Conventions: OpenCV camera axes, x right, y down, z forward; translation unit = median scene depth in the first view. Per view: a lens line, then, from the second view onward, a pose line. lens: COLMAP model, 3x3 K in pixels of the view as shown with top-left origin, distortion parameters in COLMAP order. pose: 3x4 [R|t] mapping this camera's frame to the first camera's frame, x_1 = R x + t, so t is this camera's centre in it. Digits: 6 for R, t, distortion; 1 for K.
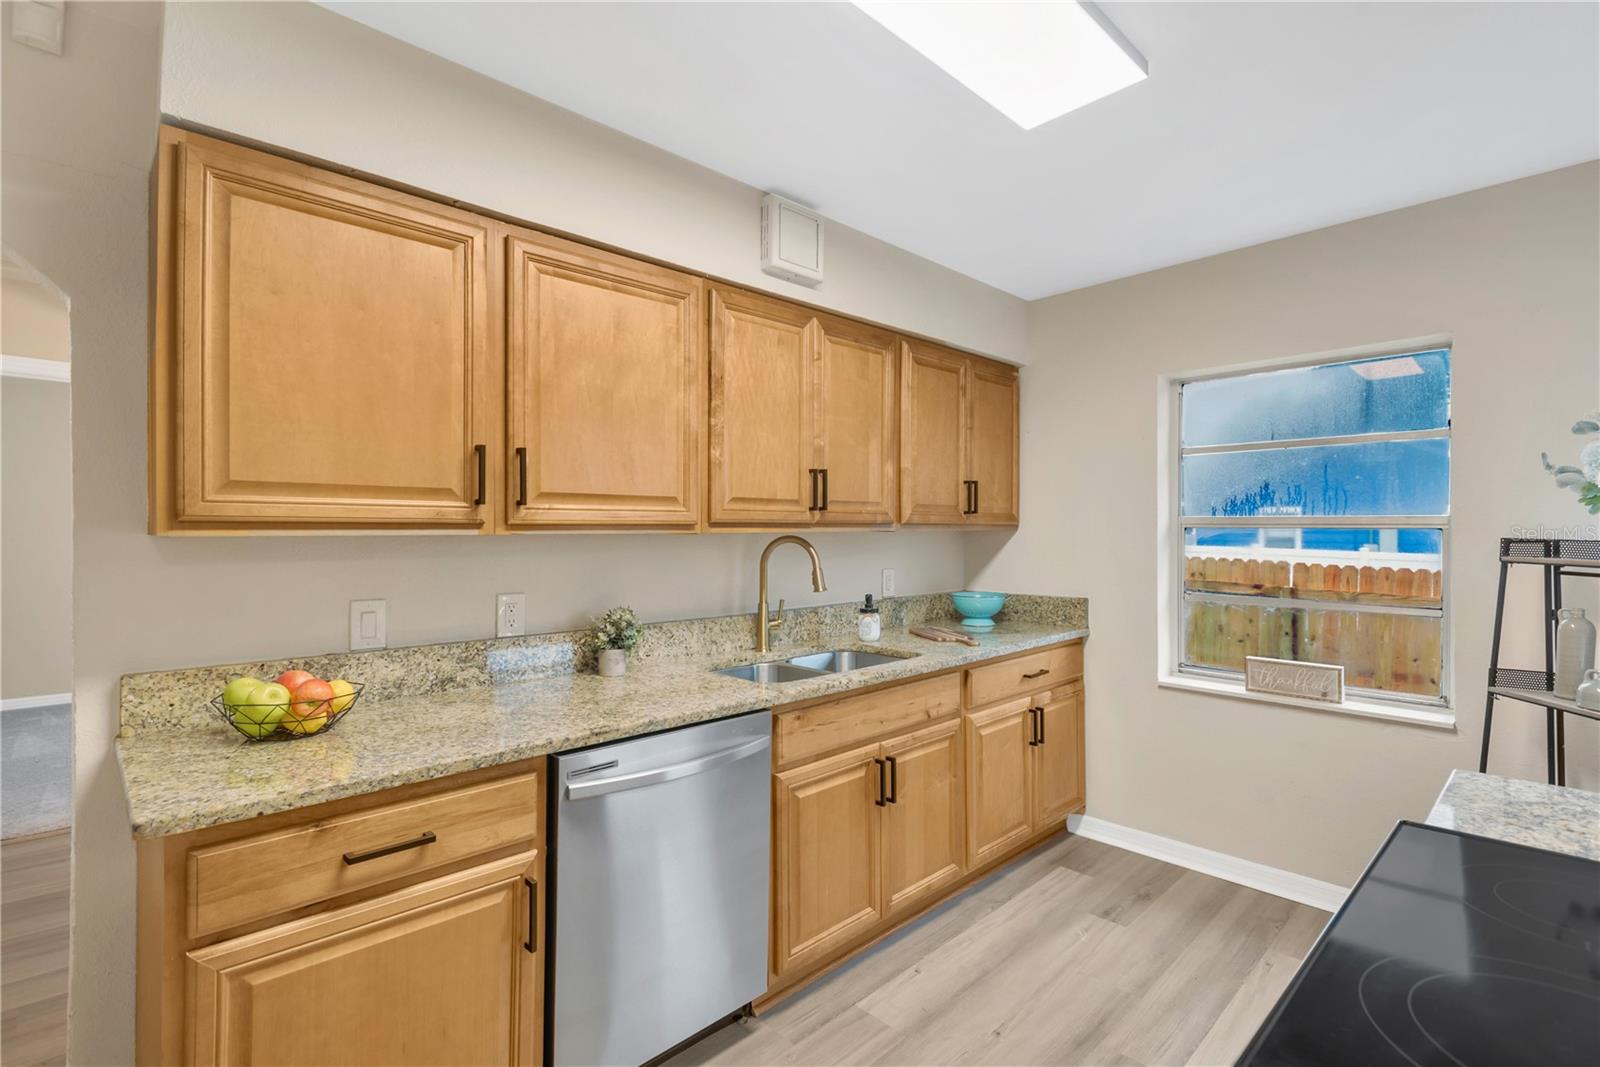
lens RADIAL K [[753.0, 0, 800.0], [0, 753.0, 533.5], [0, 0, 1]] dist [0.030691, 0.000207]
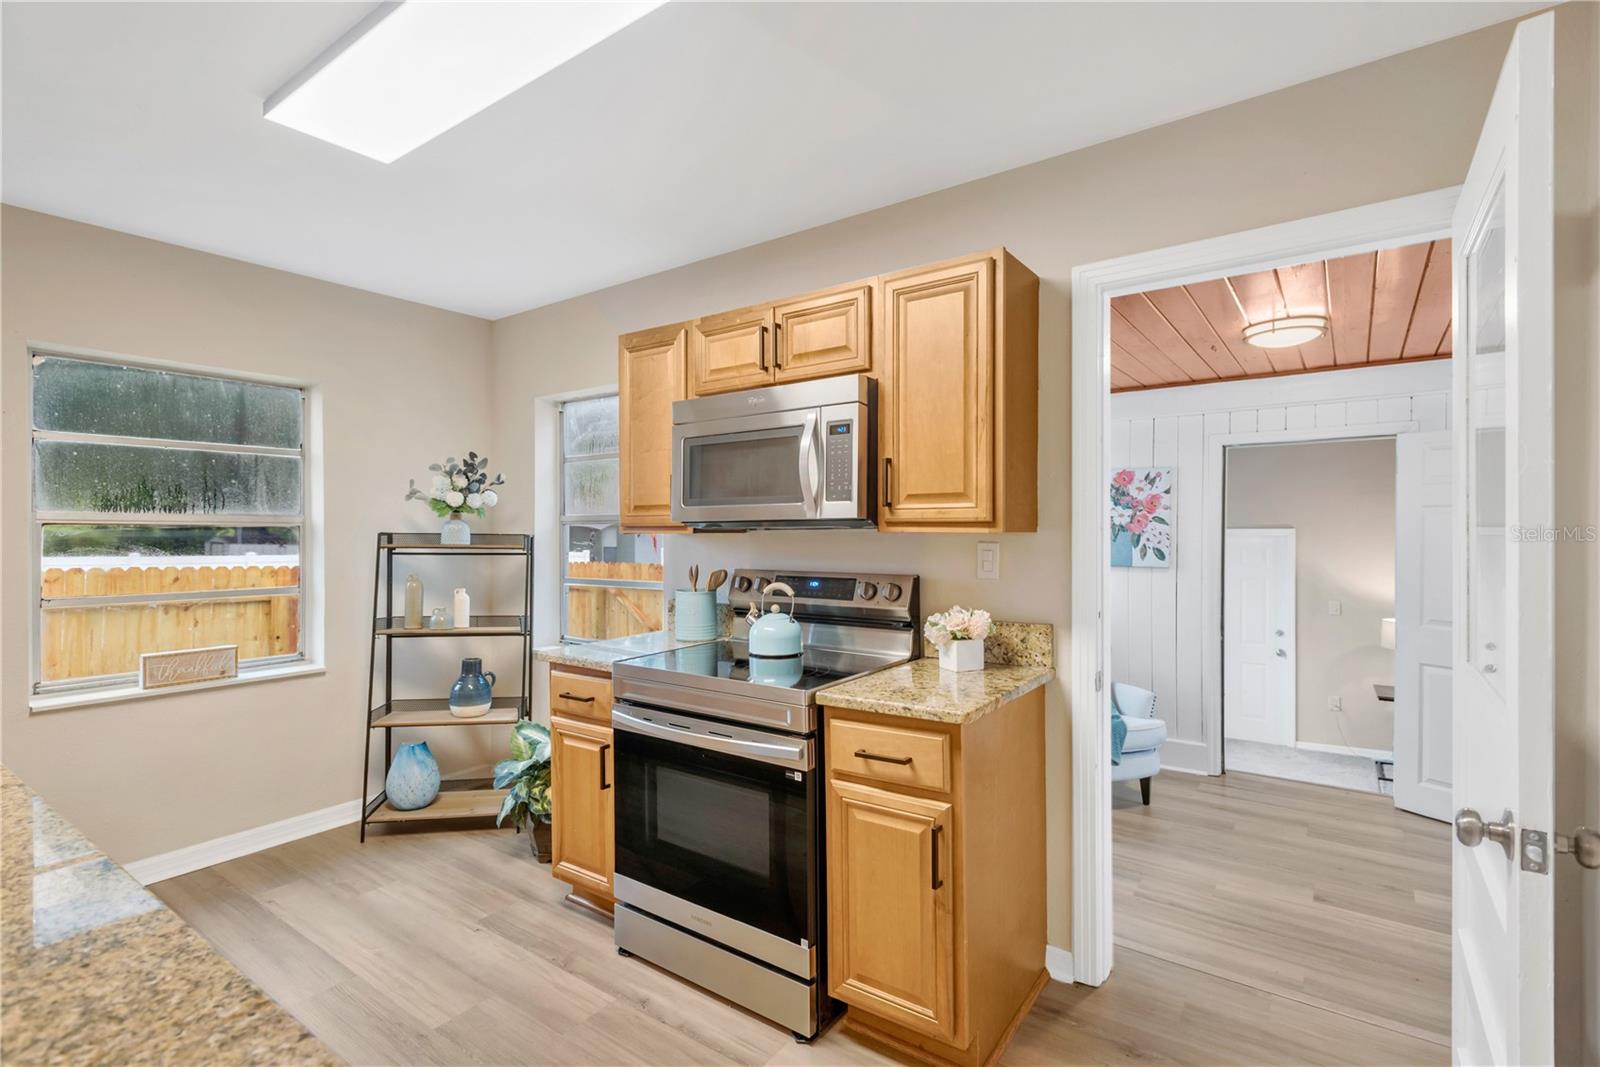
lens RADIAL K [[753.0, 0, 800.0], [0, 753.0, 533.5], [0, 0, 1]] dist [0.030691, 0.000207]
pose [[-0.169520, -0.007269, 0.985500, -0.599287], [0.003669, 0.999961, 0.008007, -0.000530], [-0.985520, 0.004974, -0.169487, 0.367572]]
